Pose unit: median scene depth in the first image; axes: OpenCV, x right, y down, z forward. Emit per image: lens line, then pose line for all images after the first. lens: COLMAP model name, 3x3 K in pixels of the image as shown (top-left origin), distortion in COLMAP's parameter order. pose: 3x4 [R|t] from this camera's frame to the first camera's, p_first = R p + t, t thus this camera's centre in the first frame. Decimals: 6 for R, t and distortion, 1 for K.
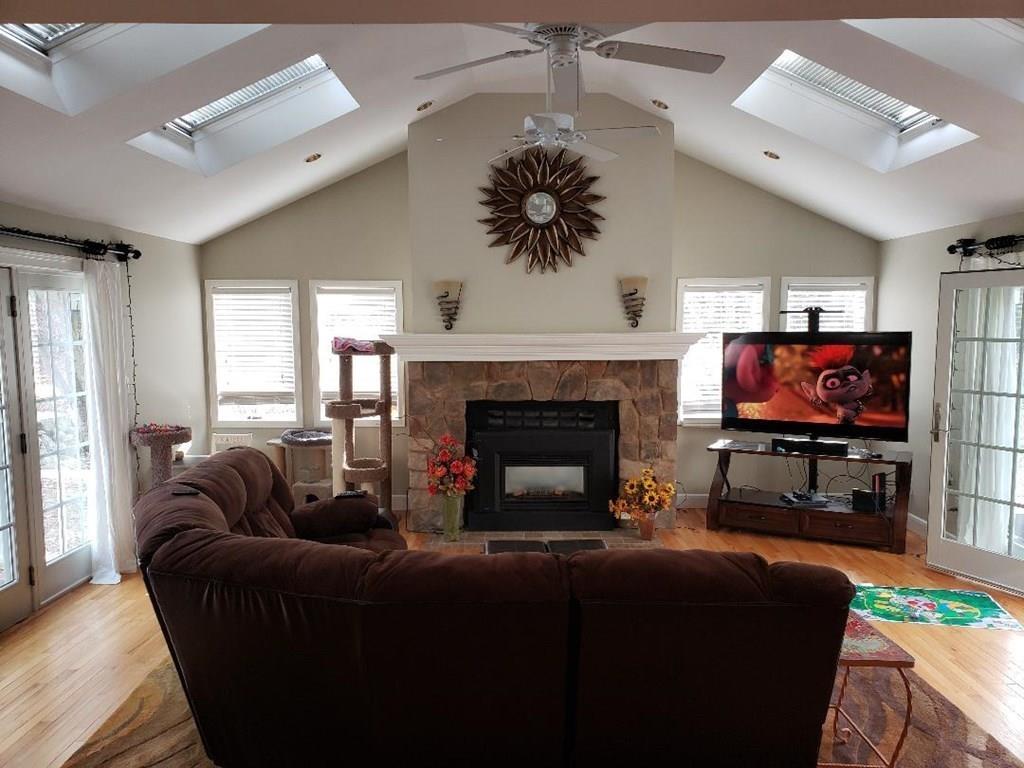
lens RADIAL K [[794.3, 0, 525.1], [0, 794.3, 402.8], [0, 0, 1]] dist [0.114781, -0.169109]
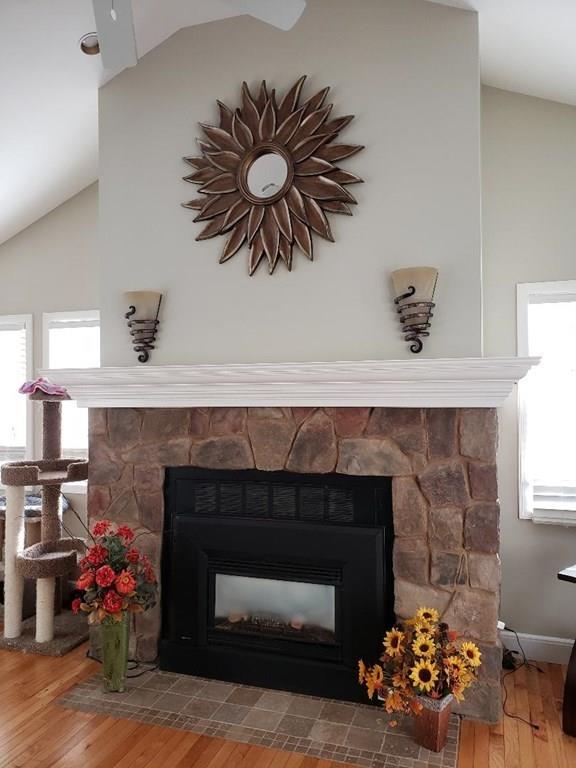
lens RADIAL K [[610.4, 0, 285.5], [0, 610.4, 375.1], [0, 0, 1]] dist [0.034496, -0.006232]
pose [[0.942587, -0.011075, -0.333776, 0.196918], [-0.036086, 0.990221, -0.134762, -0.013315], [0.332004, 0.139070, 0.932970, 0.544892]]
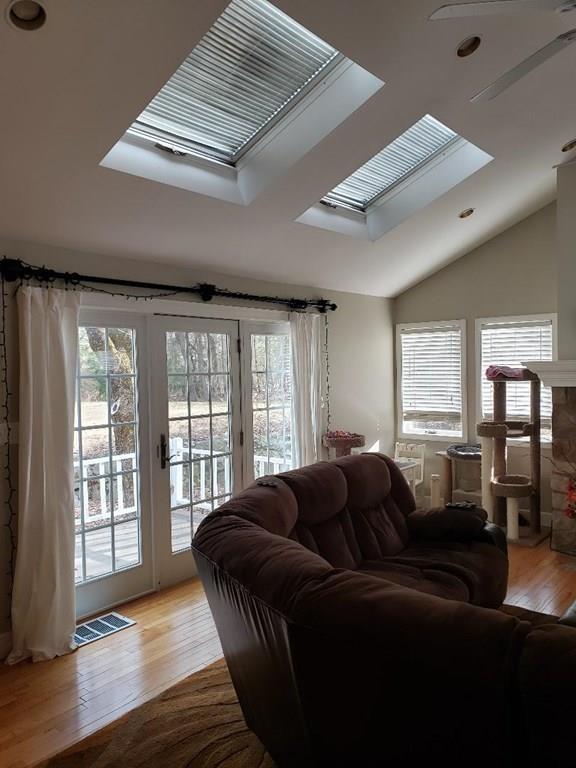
lens RADIAL K [[595.8, 0, 288.0], [0, 595.8, 384.0], [0, 0, 1]] dist [0.114781, -0.169109]
pose [[0.763568, 0.004167, -0.645714, 0.103217], [-0.047332, 0.997650, -0.049533, 0.000616], [0.643990, 0.068385, 0.761971, 0.165395]]
